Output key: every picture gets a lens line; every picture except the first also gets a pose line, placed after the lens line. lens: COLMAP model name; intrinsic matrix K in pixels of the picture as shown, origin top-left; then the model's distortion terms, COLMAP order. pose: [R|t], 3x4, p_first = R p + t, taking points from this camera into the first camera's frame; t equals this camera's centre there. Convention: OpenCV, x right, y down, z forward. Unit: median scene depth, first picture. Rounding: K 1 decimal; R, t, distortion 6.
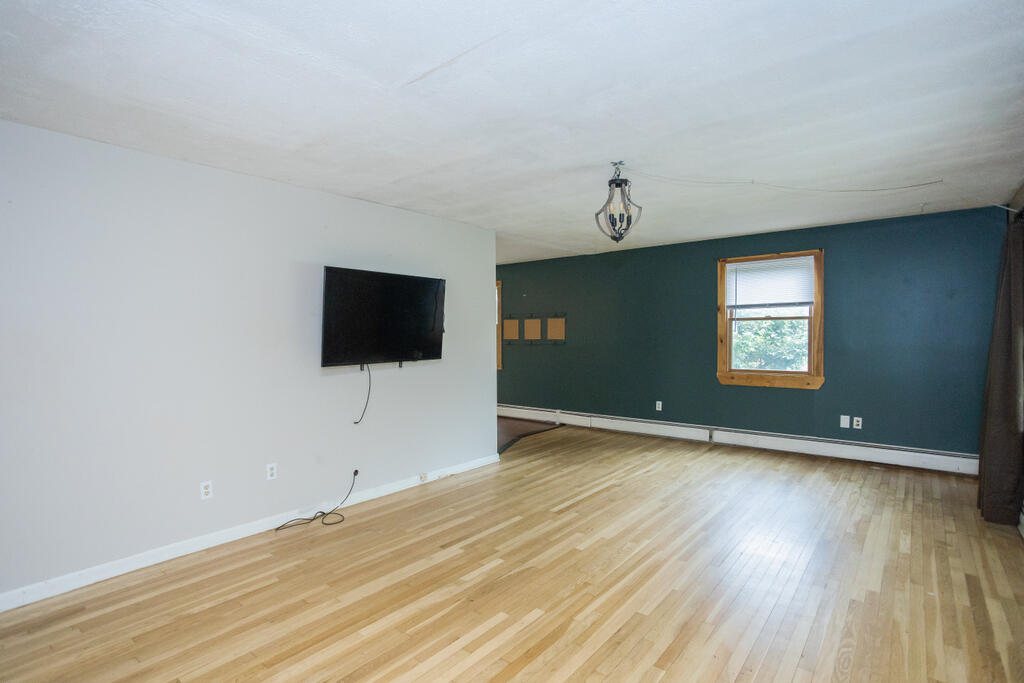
lens RADIAL K [[498.0, 0, 511.3], [0, 498.0, 336.7], [0, 0, 1]] dist [-0.054190, 0.031093]
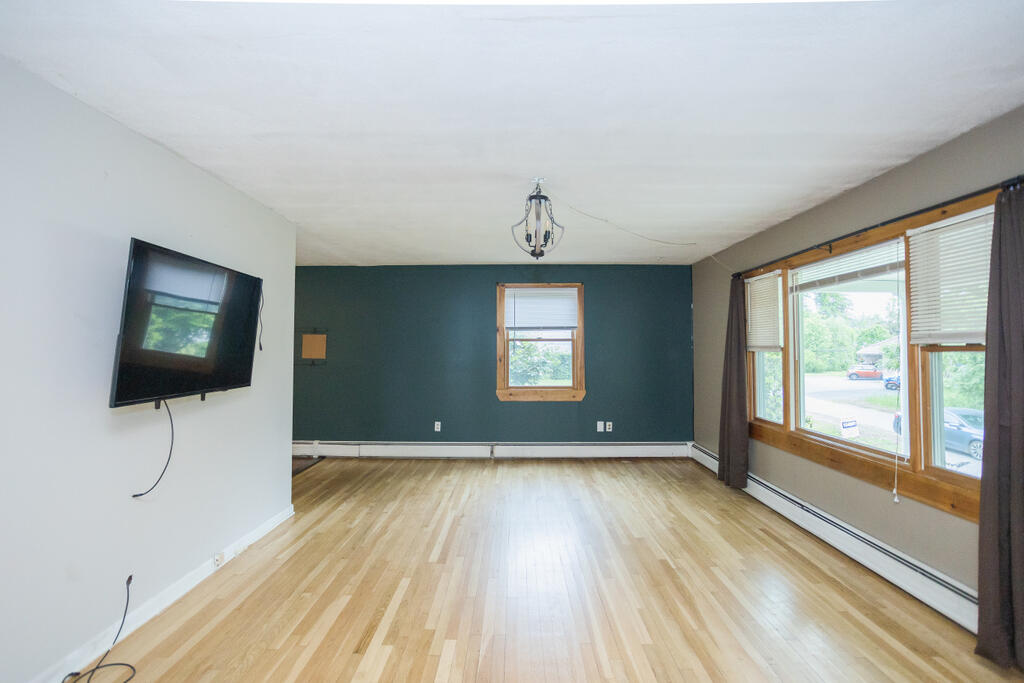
lens RADIAL K [[492.0, 0, 508.9], [0, 492.0, 322.3], [0, 0, 1]] dist [-0.055544, 0.030768]
pose [[0.781168, 0.043117, 0.622830, -0.260750], [-0.001715, 0.997757, -0.066922, -0.002056], [-0.624318, 0.051209, 0.779490, 0.181810]]
